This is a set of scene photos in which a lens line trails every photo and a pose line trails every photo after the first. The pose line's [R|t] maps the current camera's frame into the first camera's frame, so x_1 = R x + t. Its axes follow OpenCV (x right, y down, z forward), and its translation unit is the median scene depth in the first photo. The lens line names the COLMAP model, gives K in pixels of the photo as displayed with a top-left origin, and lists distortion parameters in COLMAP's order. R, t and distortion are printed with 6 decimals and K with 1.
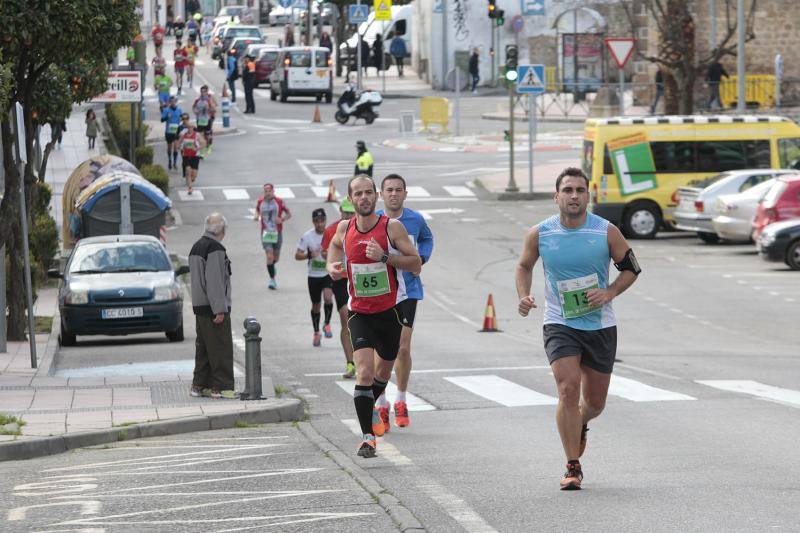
lens RADIAL K [[1821.2, 0, 388.5], [0, 1821.2, 247.2], [0, 0, 1]] dist [0.259329, 0.490899]
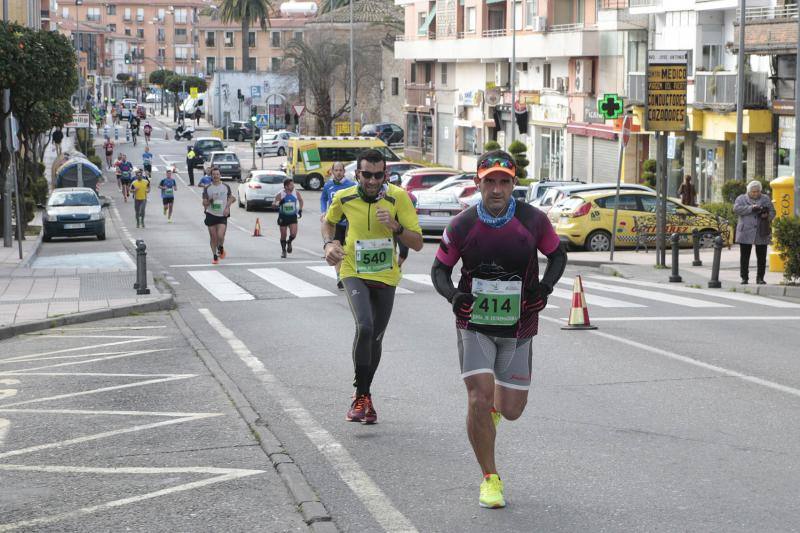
lens RADIAL K [[1850.4, 0, 425.8], [0, 1850.4, 266.8], [0, 0, 1]] dist [0.279091, 0.839419]
pose [[0.997137, 0.002990, 0.075553, 0.097487], [-0.005151, 0.999583, 0.028411, 0.022773], [-0.075436, -0.028719, 0.996737, -1.238770]]
